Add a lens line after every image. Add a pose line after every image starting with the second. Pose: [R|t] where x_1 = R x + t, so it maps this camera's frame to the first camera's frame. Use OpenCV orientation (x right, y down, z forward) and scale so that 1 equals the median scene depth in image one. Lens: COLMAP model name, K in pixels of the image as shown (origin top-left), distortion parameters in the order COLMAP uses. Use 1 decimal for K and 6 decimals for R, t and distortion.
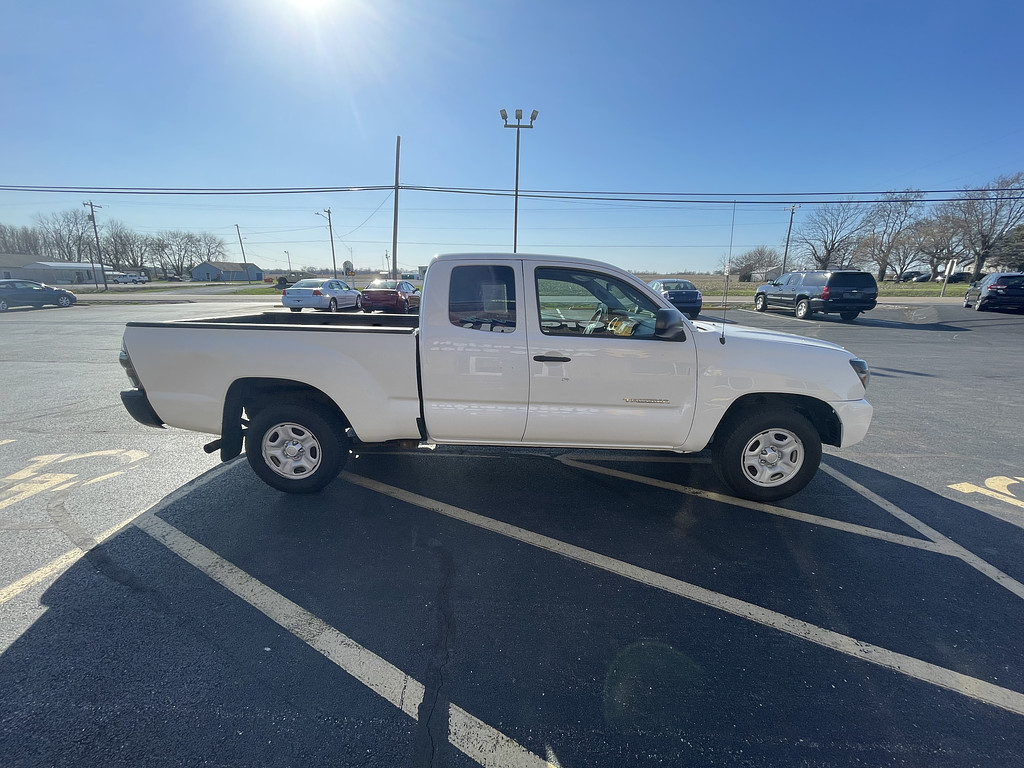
lens RADIAL K [[411.7, 0, 507.8], [0, 411.7, 391.4], [0, 0, 1]] dist [-0.001531, 0.000080]
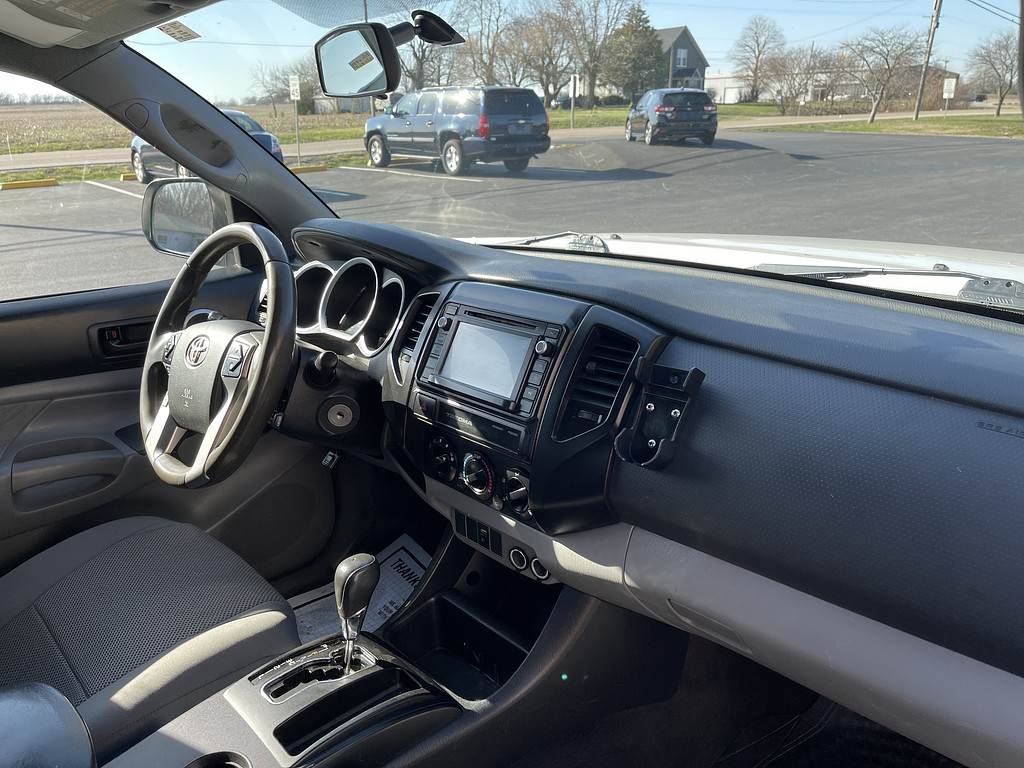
lens RADIAL K [[787.9, 0, 510.3], [0, 787.9, 358.1], [0, 0, 1]] dist [0.090952, -0.140112]
pose [[0.727247, -0.221933, 0.649506, 0.016464], [0.200960, 0.973663, 0.107682, -0.031715], [-0.656298, 0.052213, 0.752693, 0.138562]]
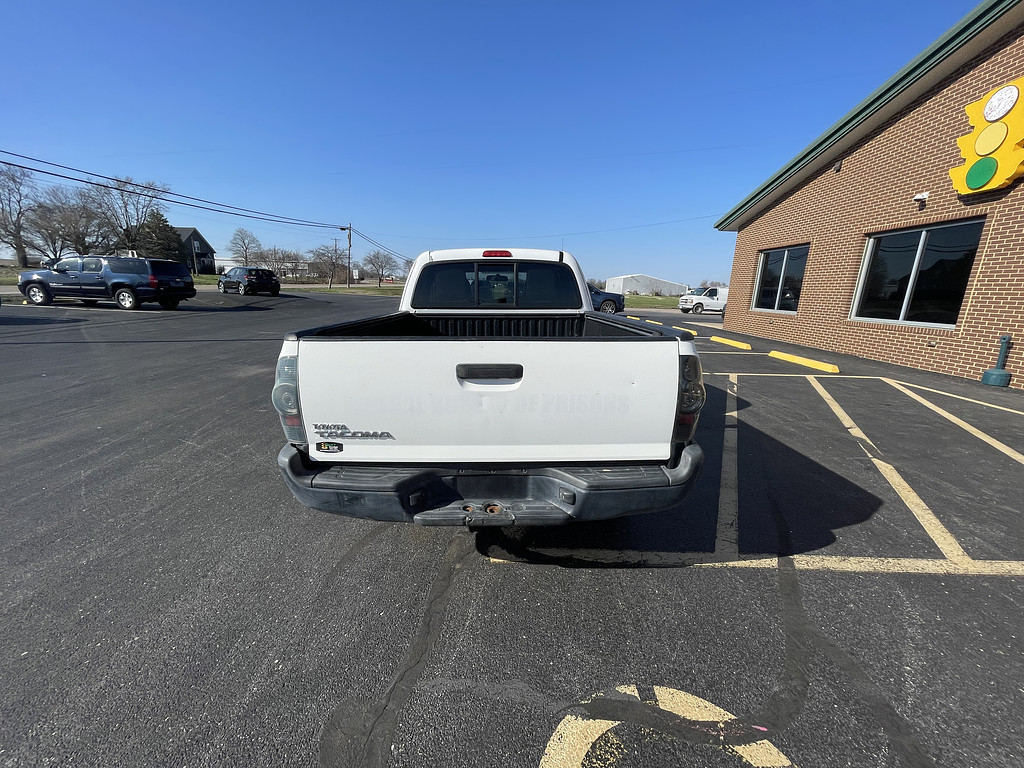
lens RADIAL K [[412.8, 0, 510.6], [0, 412.8, 387.7], [0, 0, 1]] dist [-0.001249, 0.000447]
pose [[-0.044948, -0.247042, 0.967962, -0.216561], [0.229632, 0.940440, 0.250681, -0.043414], [-0.972239, 0.233543, 0.014458, 0.181457]]
